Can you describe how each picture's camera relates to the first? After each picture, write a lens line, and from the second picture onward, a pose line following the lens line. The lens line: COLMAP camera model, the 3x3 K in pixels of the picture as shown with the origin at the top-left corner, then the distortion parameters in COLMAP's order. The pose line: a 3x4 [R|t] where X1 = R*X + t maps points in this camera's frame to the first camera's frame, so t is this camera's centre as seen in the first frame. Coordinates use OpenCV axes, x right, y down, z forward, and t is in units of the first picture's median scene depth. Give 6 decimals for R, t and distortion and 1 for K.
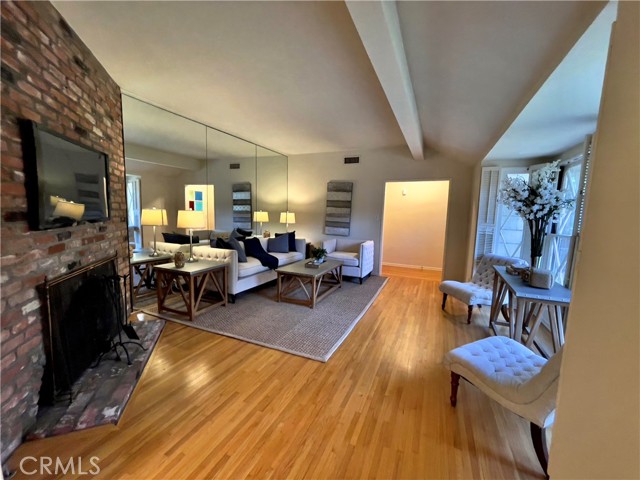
lens RADIAL K [[261.5, 0, 318.8], [0, 261.5, 241.9], [0, 0, 1]] dist [-0.000342, 0.000109]
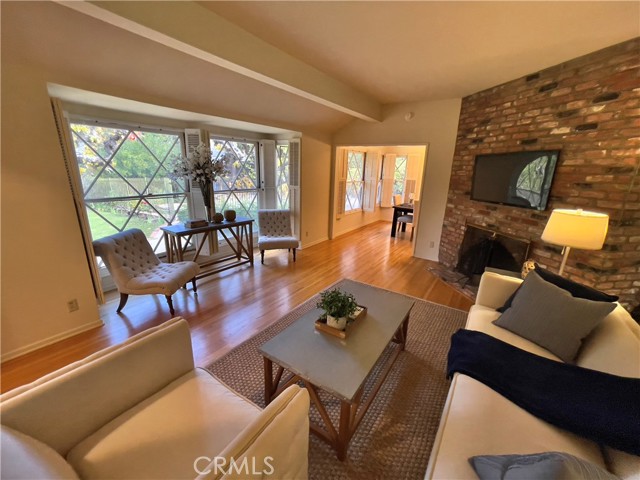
lens RADIAL K [[265.9, 0, 320.9], [0, 265.9, 241.7], [0, 0, 1]] dist [-0.019422, 0.016972]
pose [[-0.986638, -0.094341, 0.132837, -0.022921], [-0.036243, 0.921960, 0.385585, -0.247804], [-0.158847, 0.375618, -0.913060, 1.529879]]
